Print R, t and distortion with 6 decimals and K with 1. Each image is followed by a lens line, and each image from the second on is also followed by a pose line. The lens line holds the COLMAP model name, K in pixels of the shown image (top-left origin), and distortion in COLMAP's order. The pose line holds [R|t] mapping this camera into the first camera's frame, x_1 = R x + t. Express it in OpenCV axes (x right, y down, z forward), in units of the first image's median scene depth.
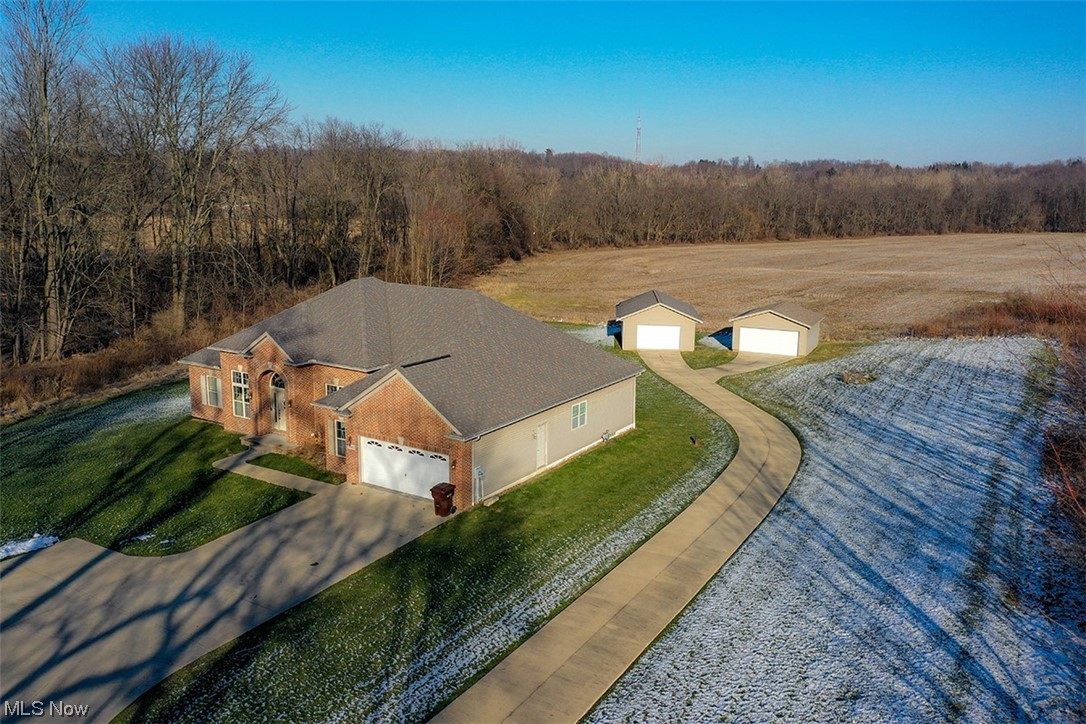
lens RADIAL K [[860.5, 0, 545.8], [0, 860.5, 357.4], [0, 0, 1]] dist [0.001877, 0.008693]
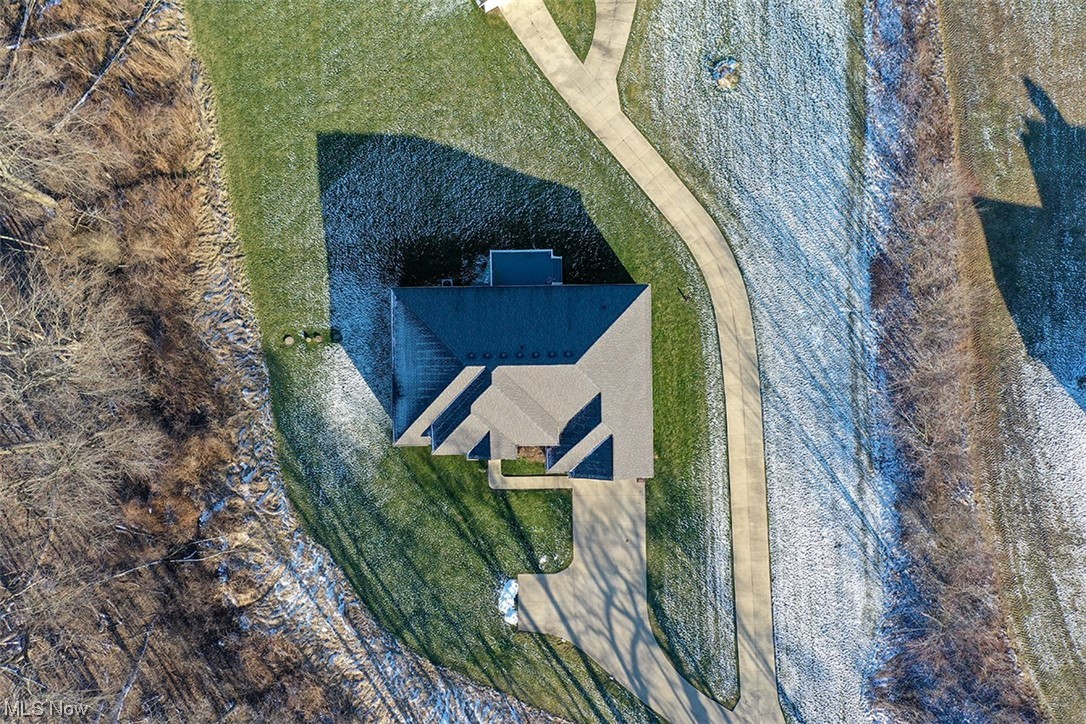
lens RADIAL K [[860.5, 0, 548.1], [0, 860.5, 355.5], [0, 0, 1]] dist [0.001877, 0.008693]
pose [[0.840432, -0.541681, -0.016026, -0.086326], [0.113766, 0.147444, 0.982506, -1.579923], [-0.529842, -0.827552, 0.185542, 0.739830]]
